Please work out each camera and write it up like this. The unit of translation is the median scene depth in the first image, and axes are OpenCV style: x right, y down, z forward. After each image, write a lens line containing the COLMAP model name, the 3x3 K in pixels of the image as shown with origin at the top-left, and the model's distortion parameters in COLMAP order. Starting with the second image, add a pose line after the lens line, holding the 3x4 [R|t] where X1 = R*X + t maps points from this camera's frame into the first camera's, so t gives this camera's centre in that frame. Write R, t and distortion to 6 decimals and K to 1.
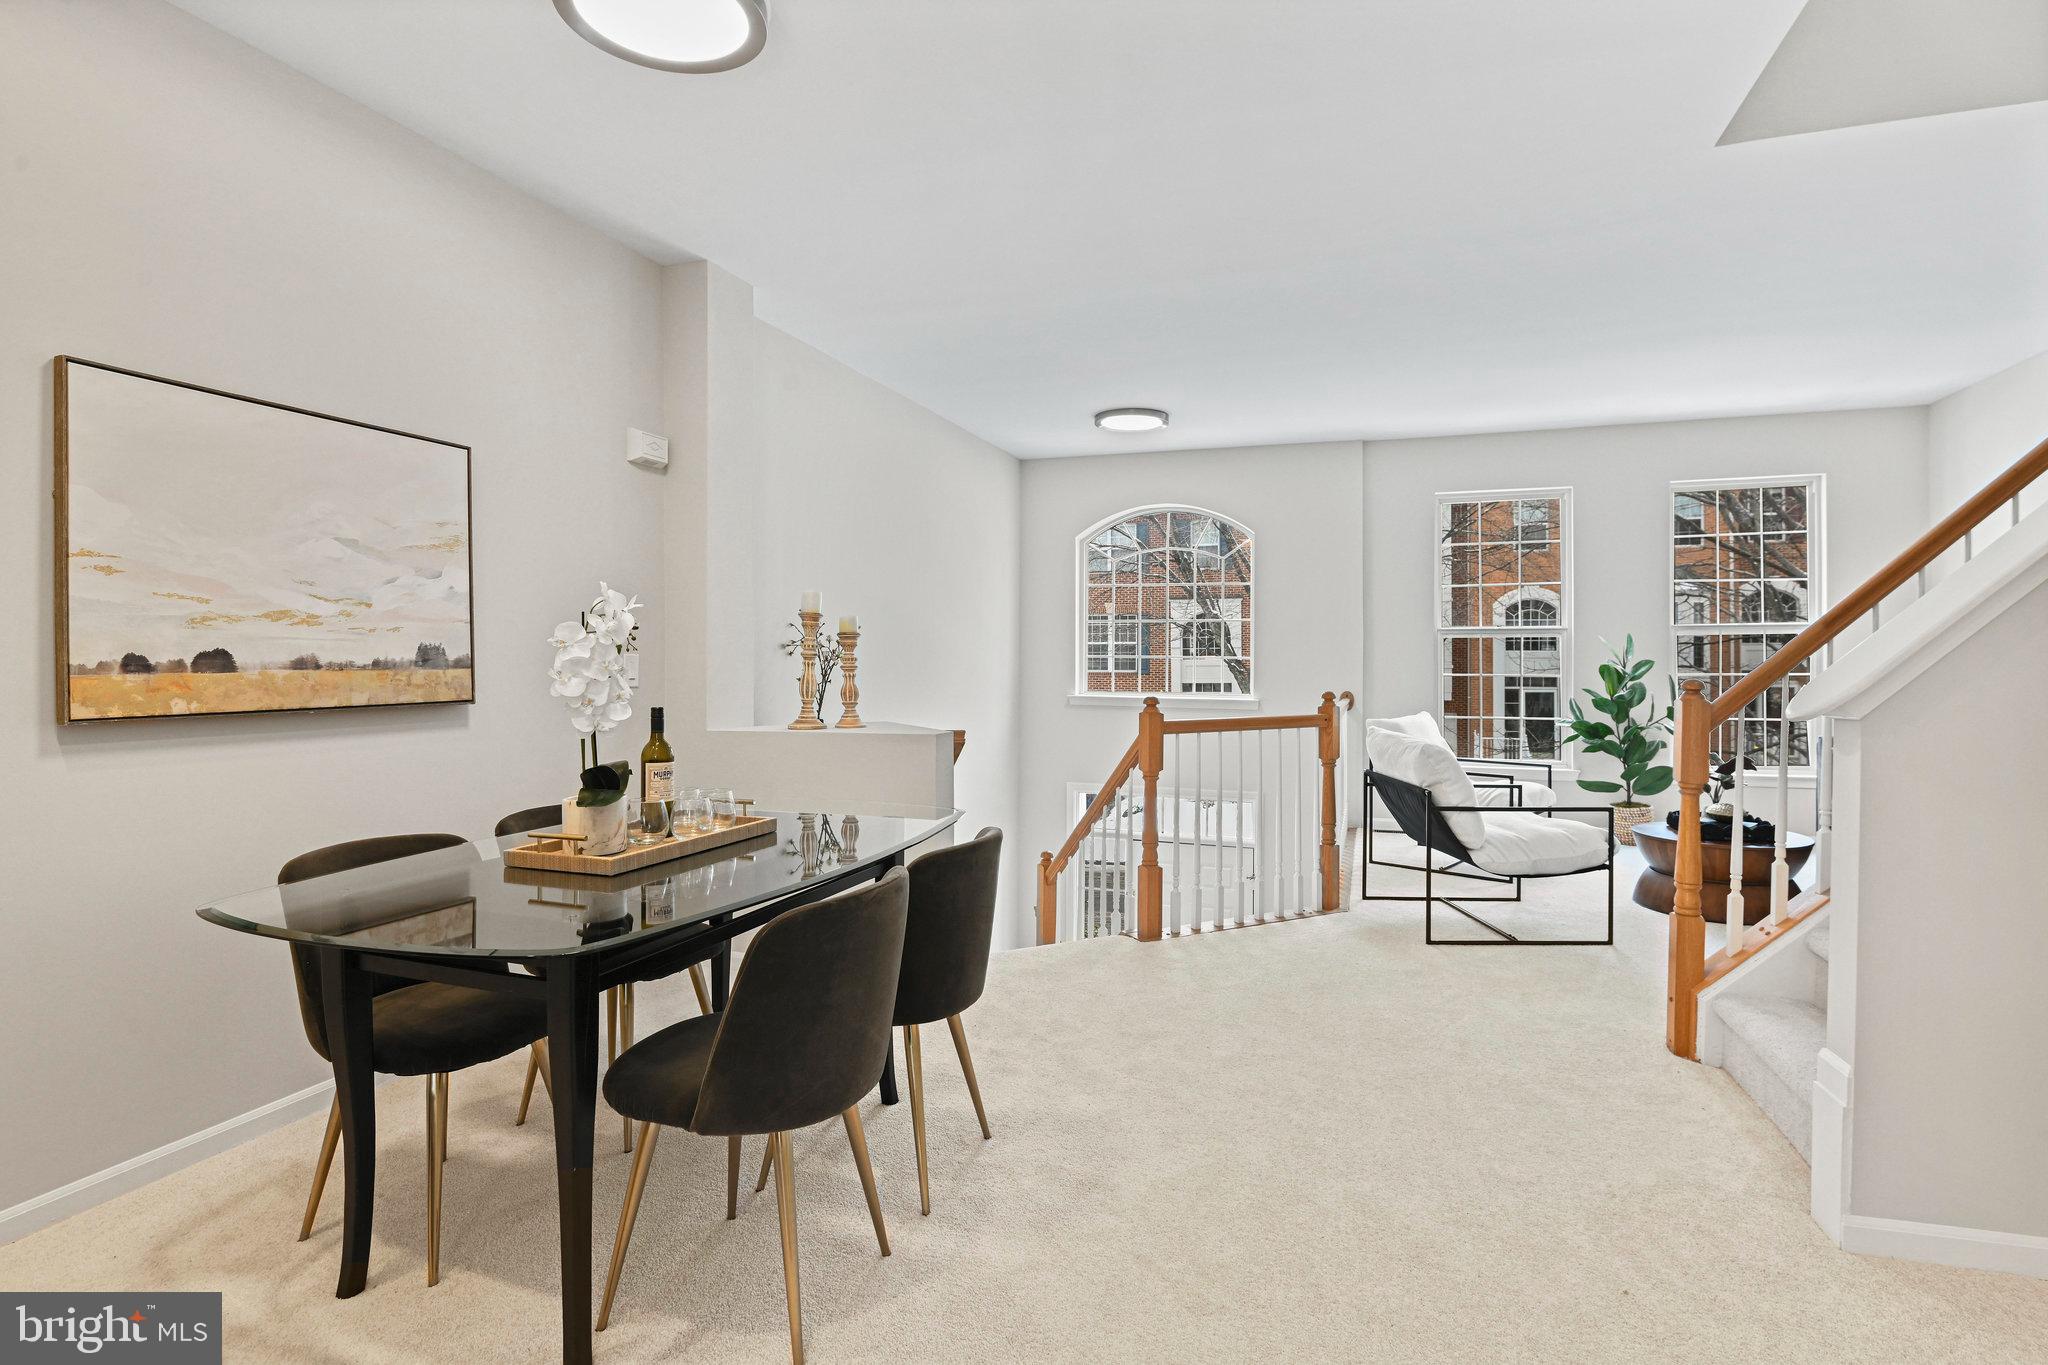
lens RADIAL K [[1033.5, 0, 992.9], [0, 1033.5, 661.6], [0, 0, 1]] dist [0.000538, 0.000020]
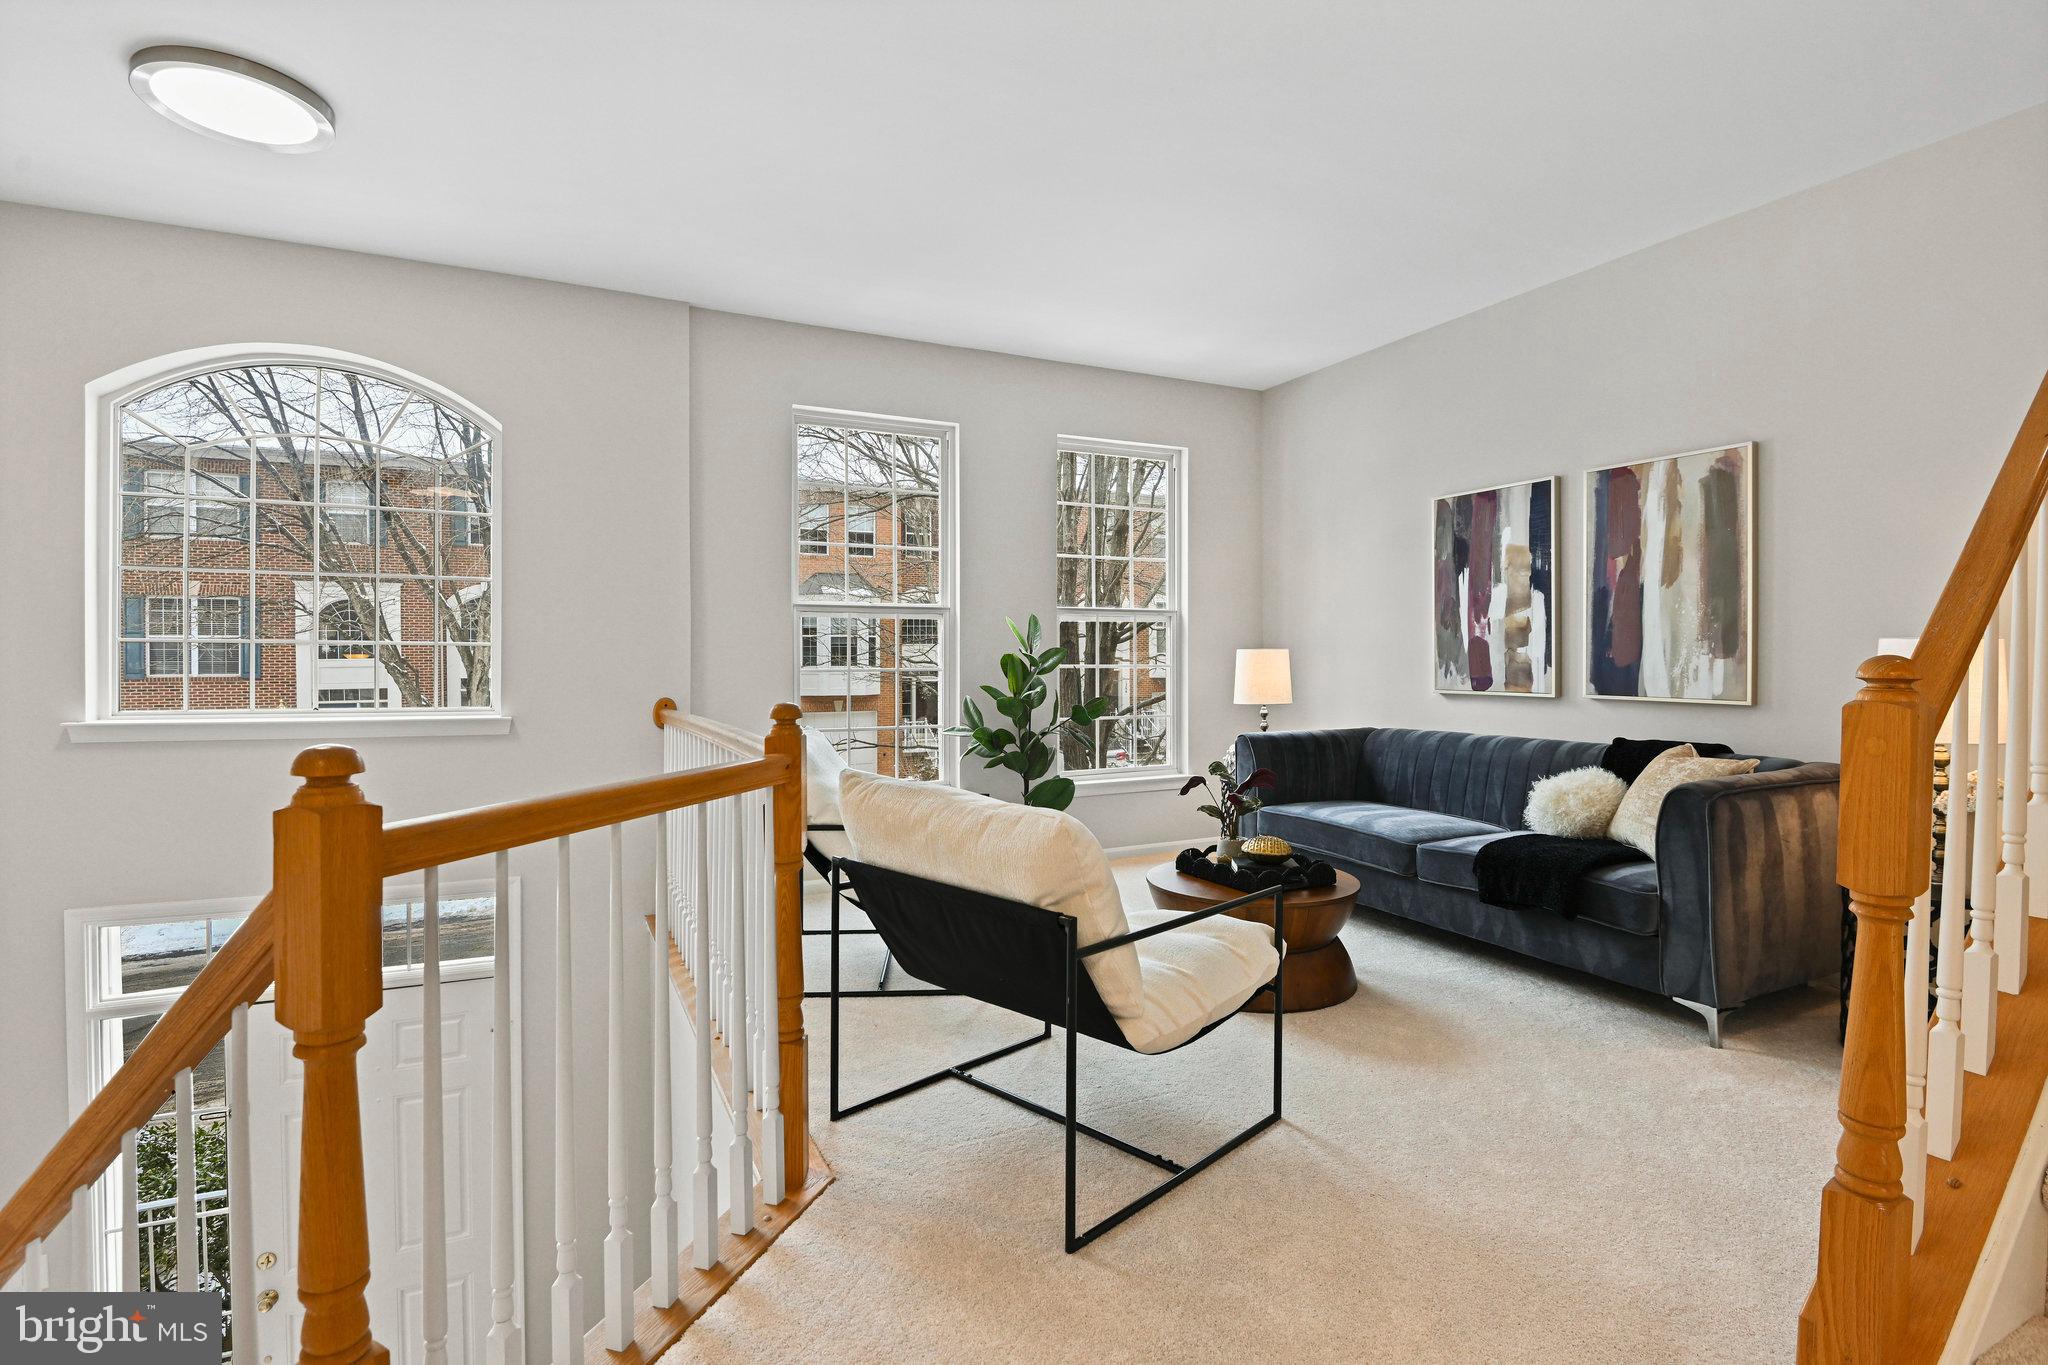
lens RADIAL K [[977.5, 0, 1027.8], [0, 977.5, 670.2], [0, 0, 1]] dist [0.000219, -0.015780]
pose [[0.681679, -0.009375, 0.731591, 0.064993], [0.004505, 0.999953, 0.008617, 0.008827], [-0.731637, -0.002578, 0.681689, 0.488676]]
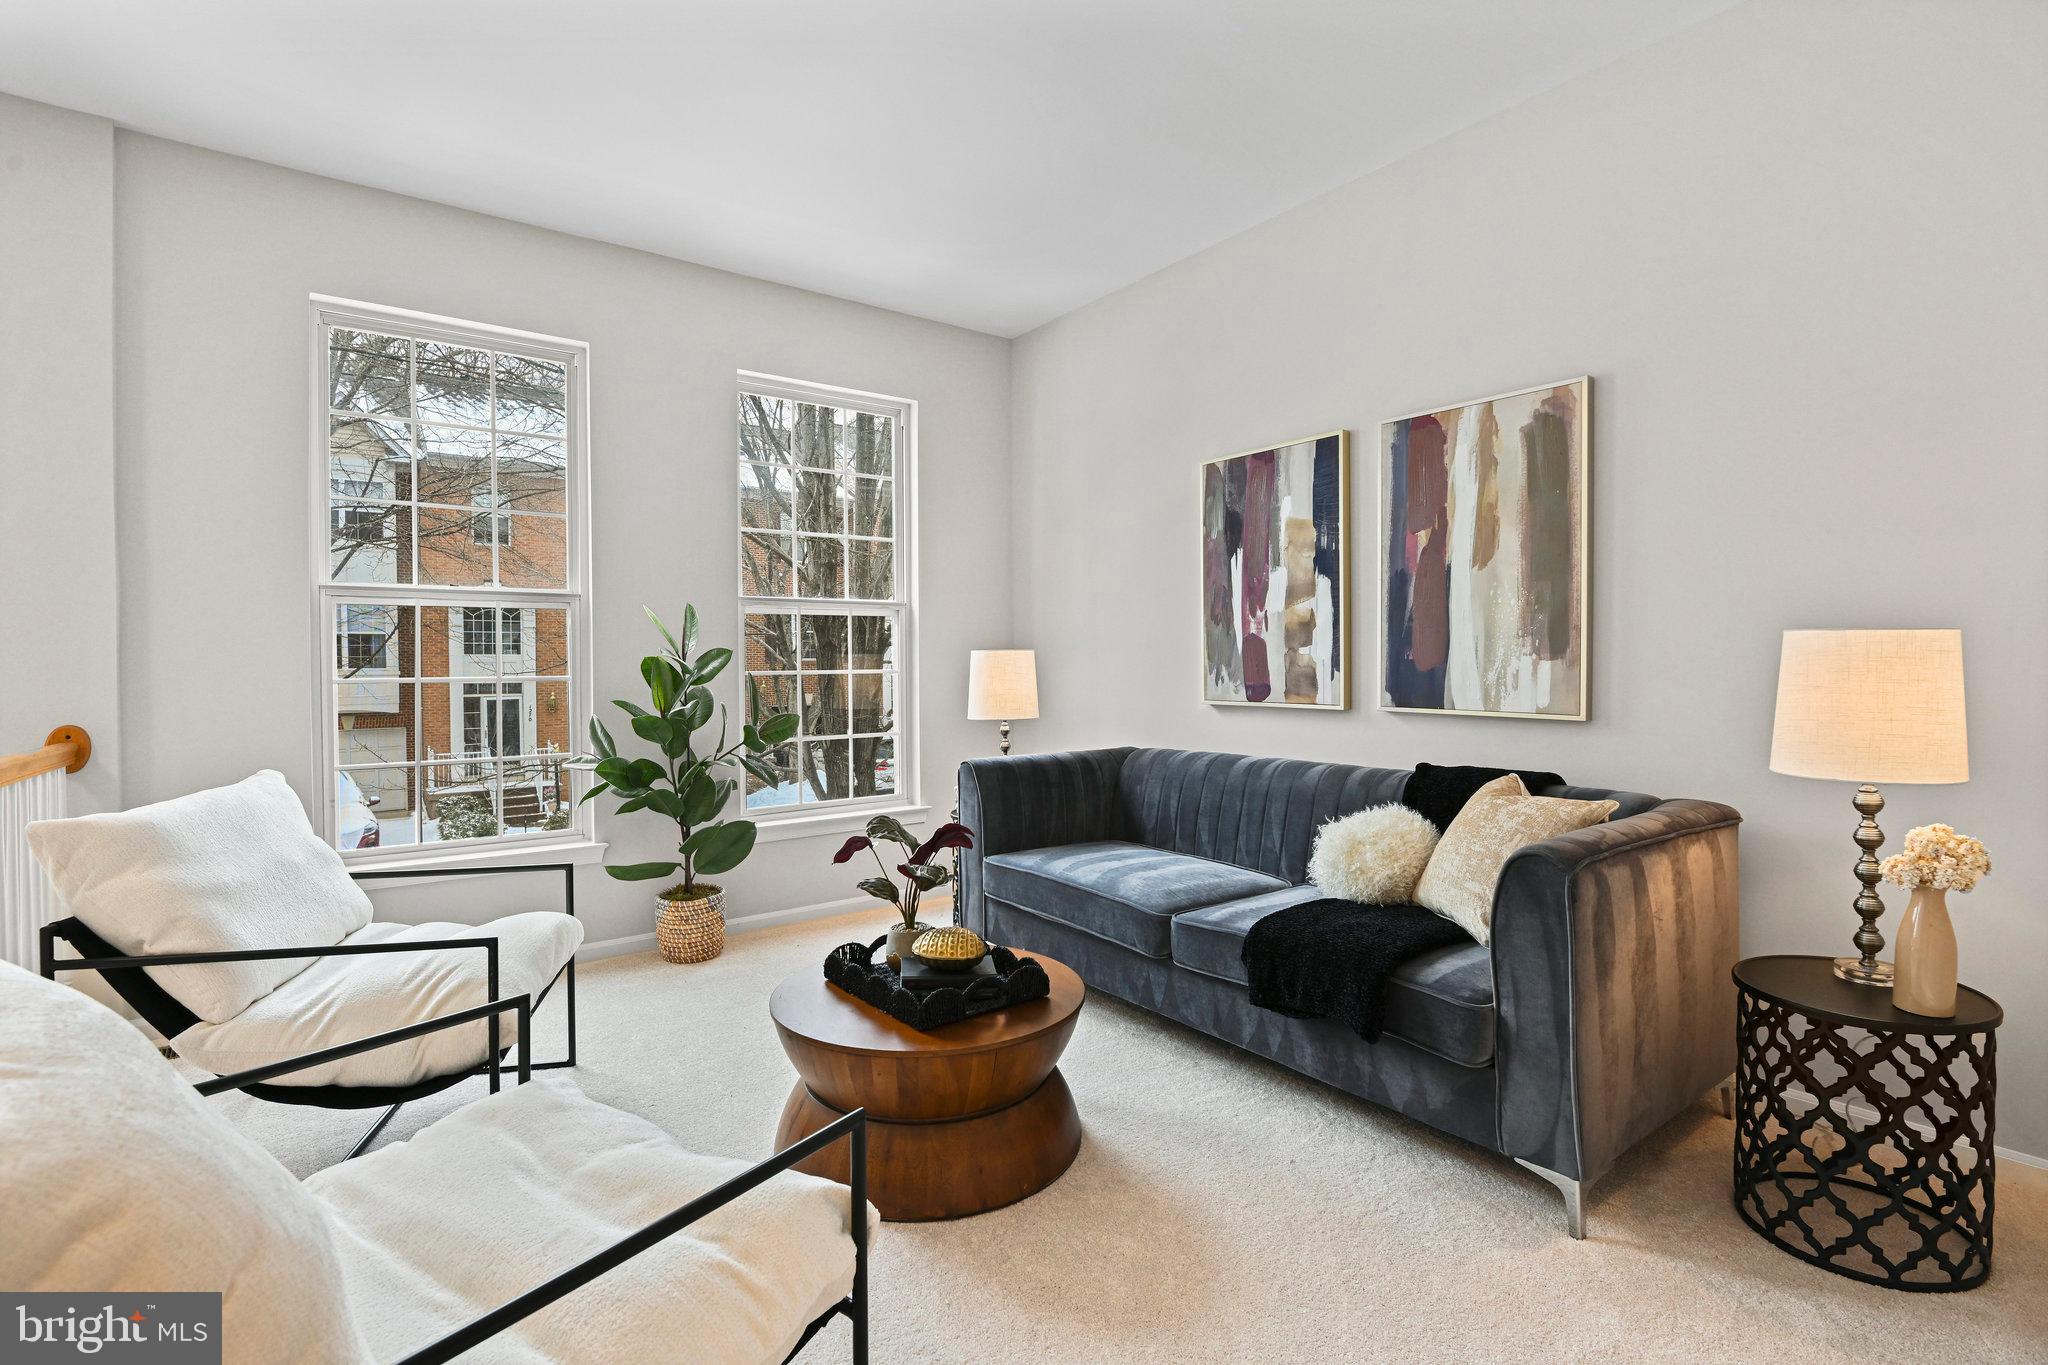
lens RADIAL K [[938.7, 0, 1024.0], [0, 938.7, 682.5], [0, 0, 1]] dist [-0.001606, -0.000596]
pose [[0.540970, -0.020532, 0.840791, 0.268962], [0.008473, 0.999784, 0.018963, 0.008762], [-0.840999, -0.003134, 0.541027, 0.548081]]
